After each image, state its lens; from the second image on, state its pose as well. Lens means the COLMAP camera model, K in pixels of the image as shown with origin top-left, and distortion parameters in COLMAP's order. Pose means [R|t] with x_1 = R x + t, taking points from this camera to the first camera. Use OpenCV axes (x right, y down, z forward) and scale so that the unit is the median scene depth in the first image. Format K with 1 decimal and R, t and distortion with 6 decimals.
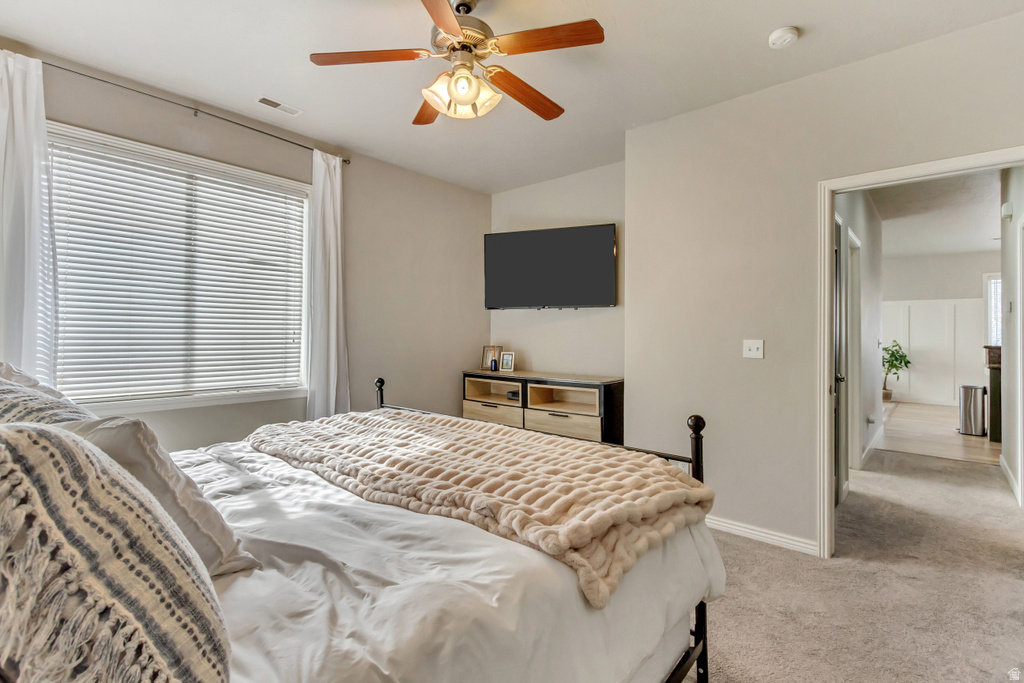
lens RADIAL K [[474.7, 0, 511.6], [0, 474.7, 334.0], [0, 0, 1]] dist [-0.015571, 0.000090]
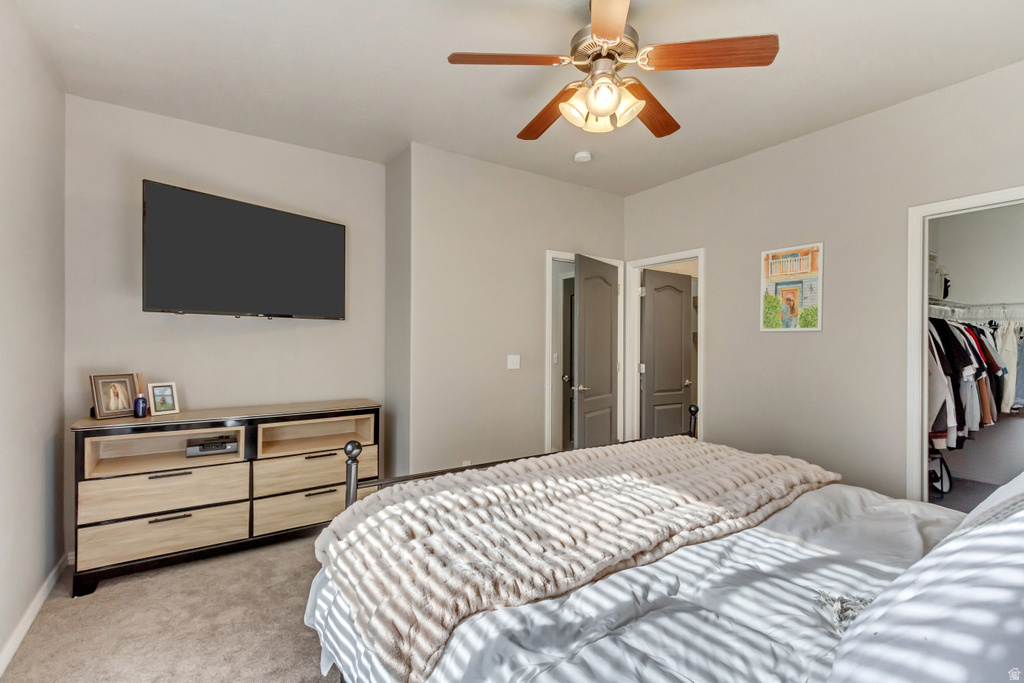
lens RADIAL K [[474.7, 0, 508.5], [0, 474.7, 343.7], [0, 0, 1]] dist [-0.015571, 0.000090]
pose [[0.240259, -0.005955, 0.970691, -0.546703], [-0.006408, 0.999950, 0.007721, -0.021710], [-0.970688, -0.008075, 0.240208, 0.478264]]
